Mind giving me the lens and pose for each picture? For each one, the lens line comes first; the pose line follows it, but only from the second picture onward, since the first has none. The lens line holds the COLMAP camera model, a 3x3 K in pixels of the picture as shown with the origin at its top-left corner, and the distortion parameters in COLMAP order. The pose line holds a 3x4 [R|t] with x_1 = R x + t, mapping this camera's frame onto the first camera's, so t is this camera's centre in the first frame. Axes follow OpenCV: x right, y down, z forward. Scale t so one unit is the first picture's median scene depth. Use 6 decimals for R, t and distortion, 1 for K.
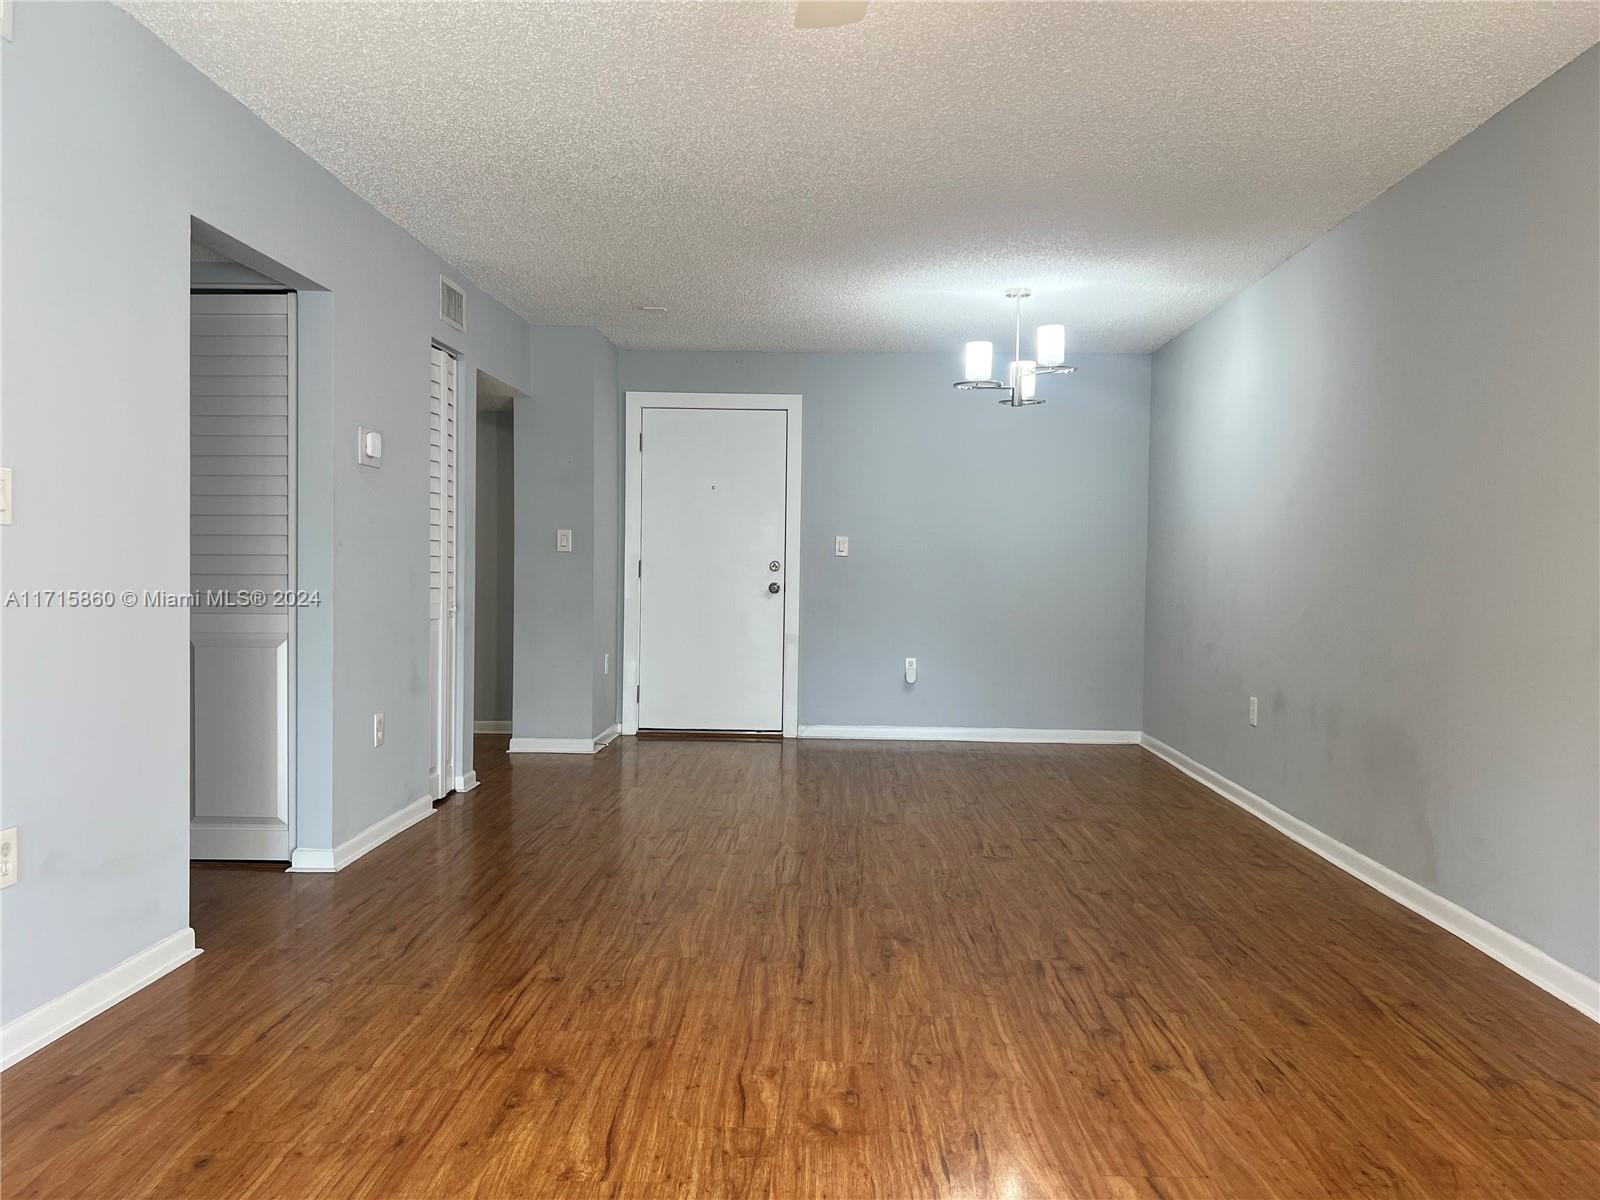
lens RADIAL K [[1213.5, 0, 800.6], [0, 1213.5, 600.9], [0, 0, 1]] dist [0.001593, -0.000159]
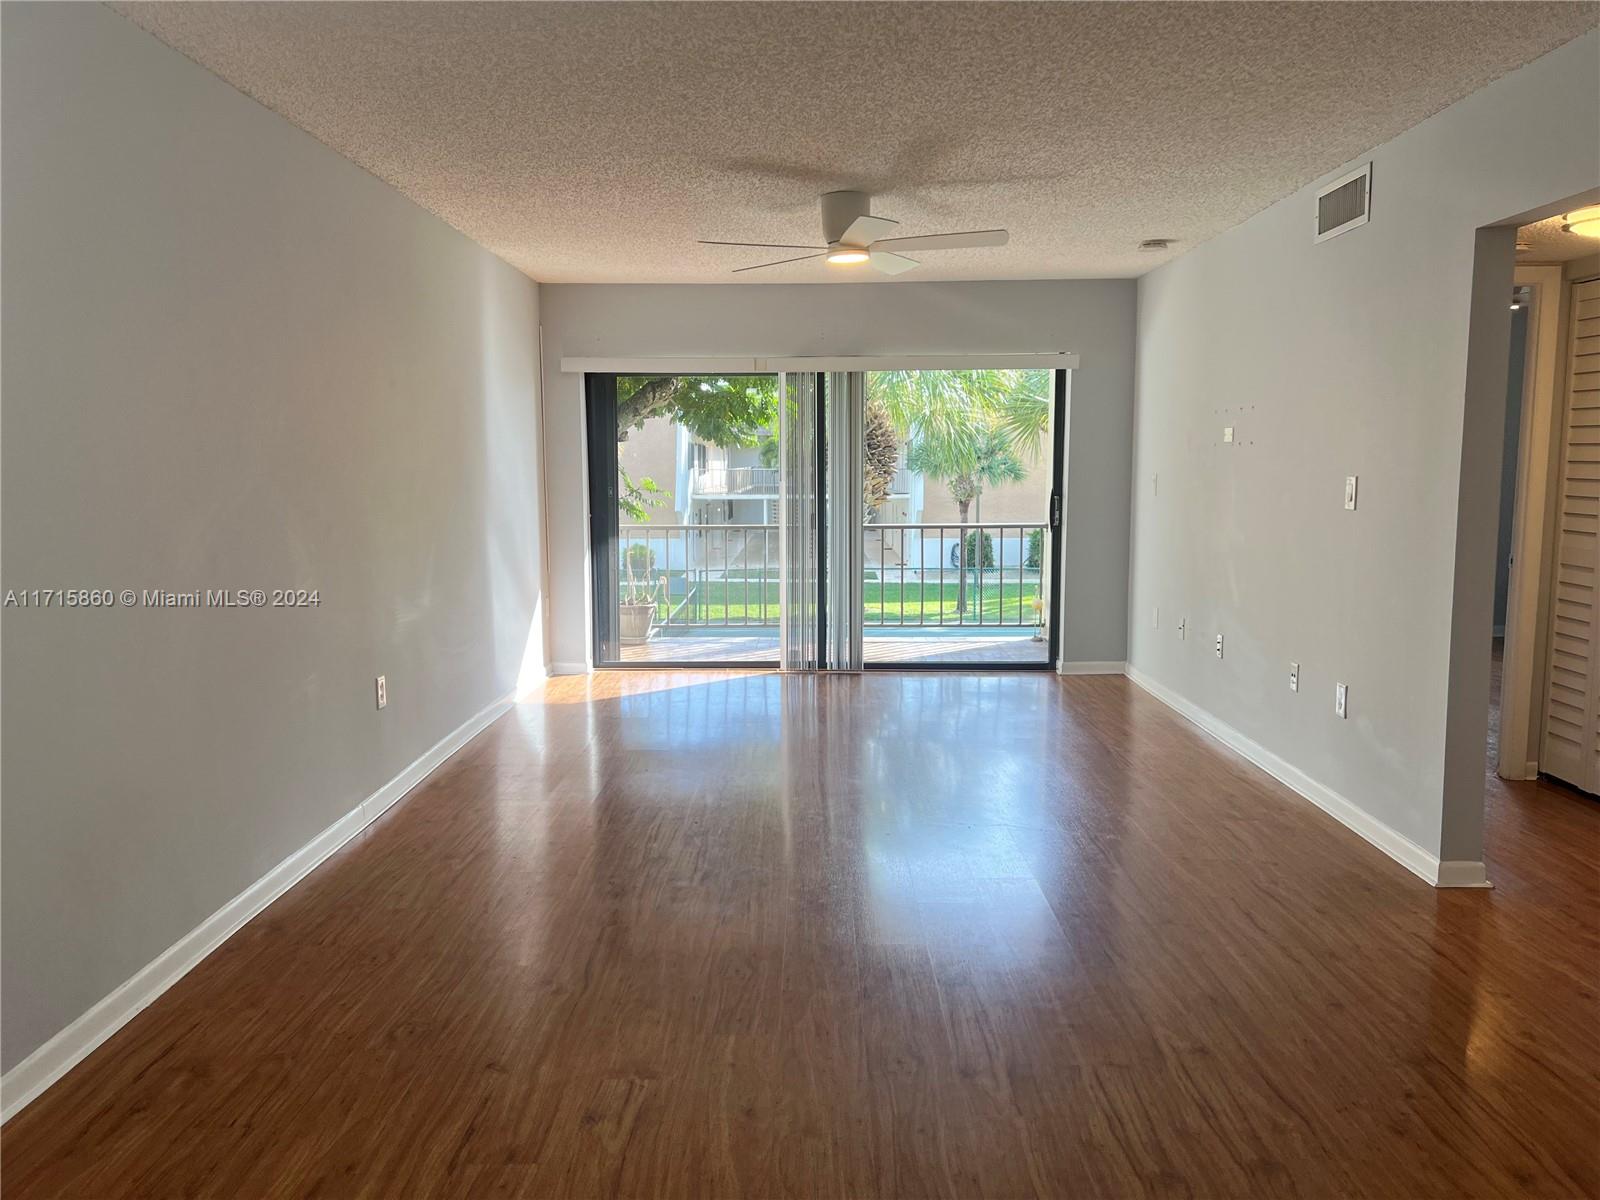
lens RADIAL K [[1213.5, 0, 800.1], [0, 1213.5, 598.9], [0, 0, 1]] dist [0.001593, -0.000159]
pose [[-0.999718, -0.006797, -0.022750, 0.130769], [-0.009940, 0.989952, 0.141054, -0.133939], [0.021563, 0.141241, -0.989740, 2.104184]]
